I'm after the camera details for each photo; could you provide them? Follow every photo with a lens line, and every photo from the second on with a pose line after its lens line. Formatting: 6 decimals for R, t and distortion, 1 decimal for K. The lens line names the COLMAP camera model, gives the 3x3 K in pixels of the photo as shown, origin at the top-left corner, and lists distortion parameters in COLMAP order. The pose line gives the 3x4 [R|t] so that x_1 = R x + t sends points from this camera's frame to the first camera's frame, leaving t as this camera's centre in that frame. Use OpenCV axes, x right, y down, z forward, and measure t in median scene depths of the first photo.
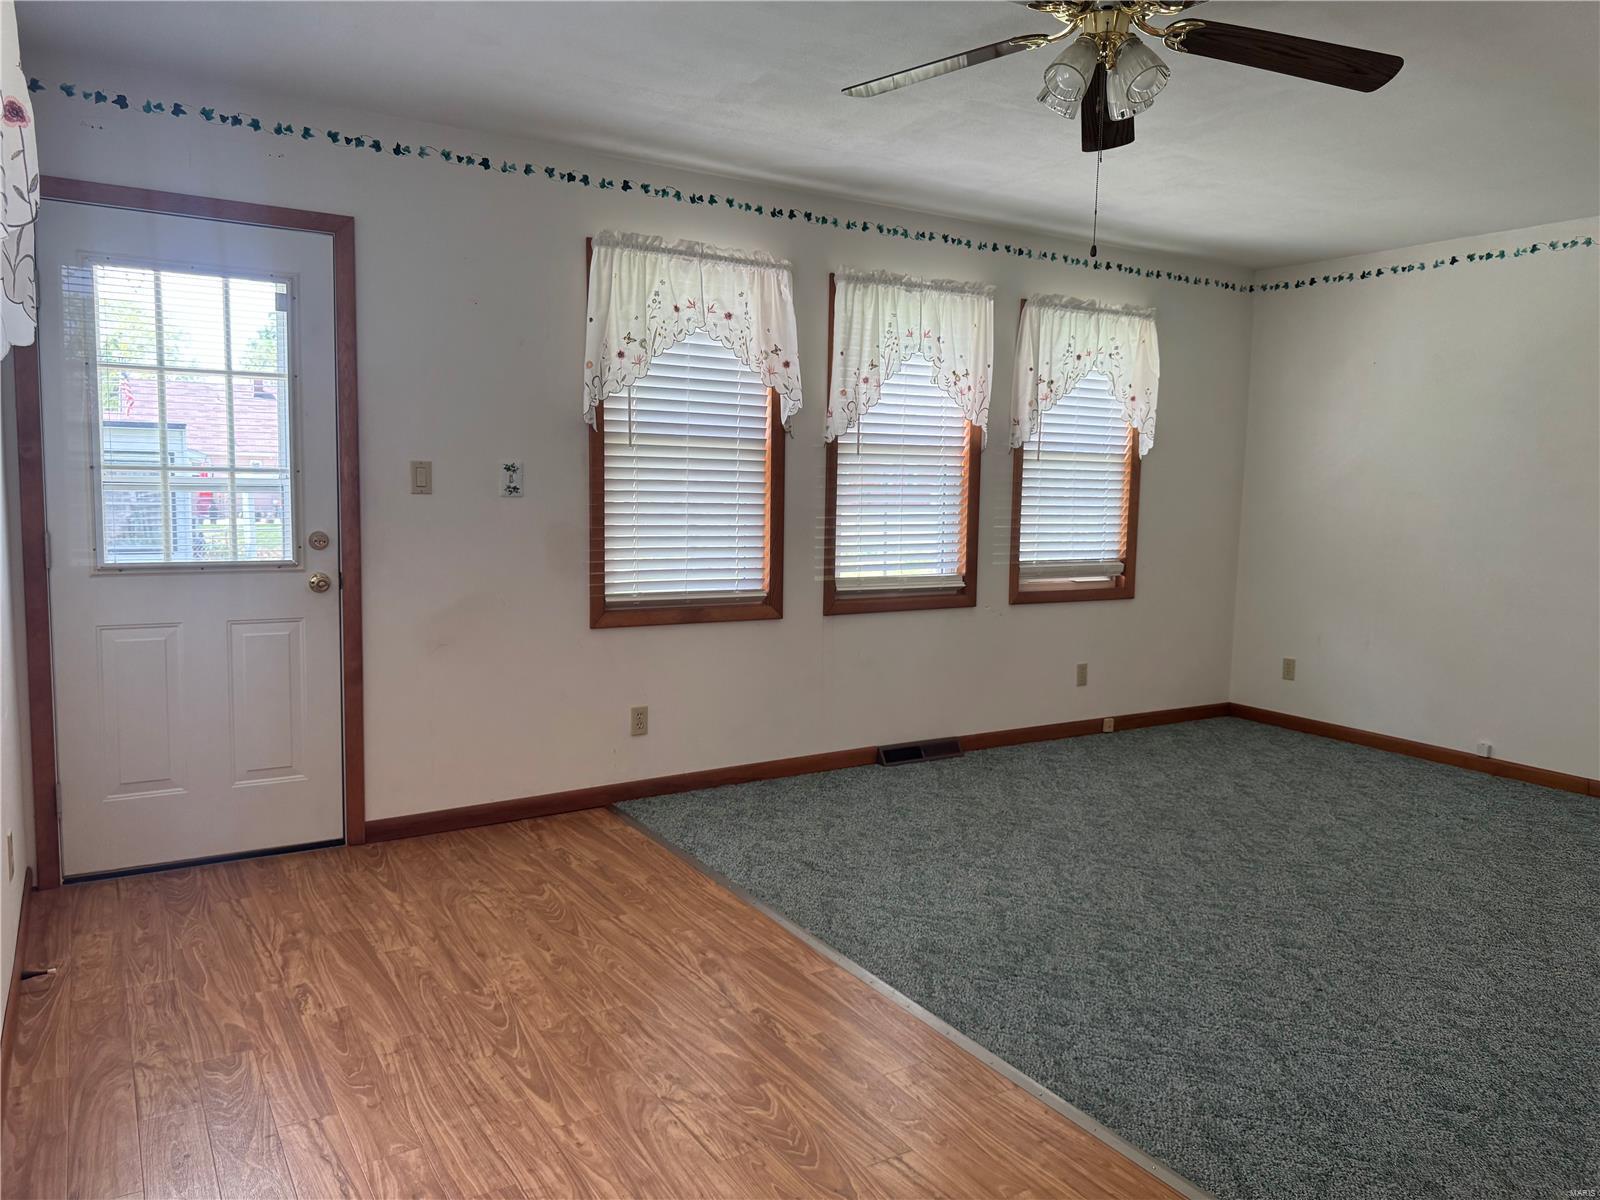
lens RADIAL K [[1131.6, 0, 787.3], [0, 1131.6, 600.2], [0, 0, 1]] dist [0.045486, -0.058313]
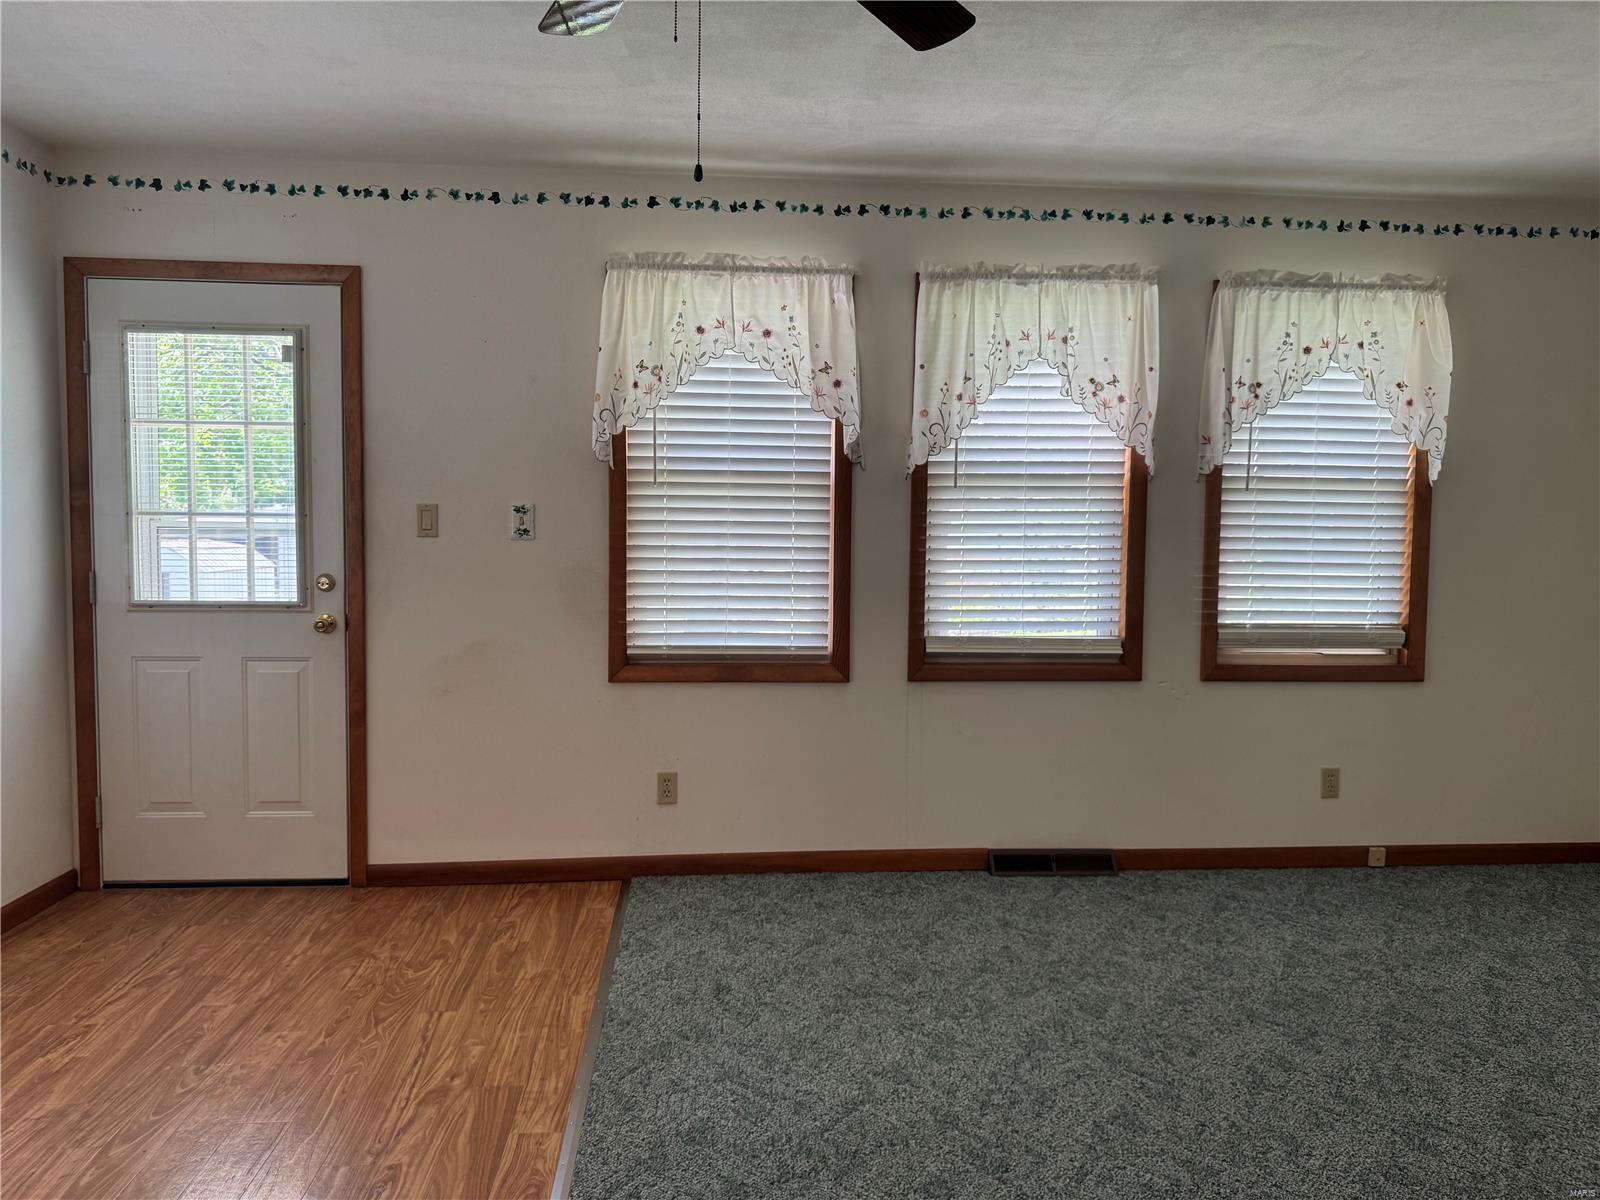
lens RADIAL K [[1131.6, 0, 796.1], [0, 1131.6, 594.8], [0, 0, 1]] dist [0.045486, -0.058313]
pose [[0.889782, 0.018348, -0.456017, 0.389255], [-0.040521, 0.998421, -0.038892, -0.016719], [0.454583, 0.053084, 0.889121, 0.255498]]
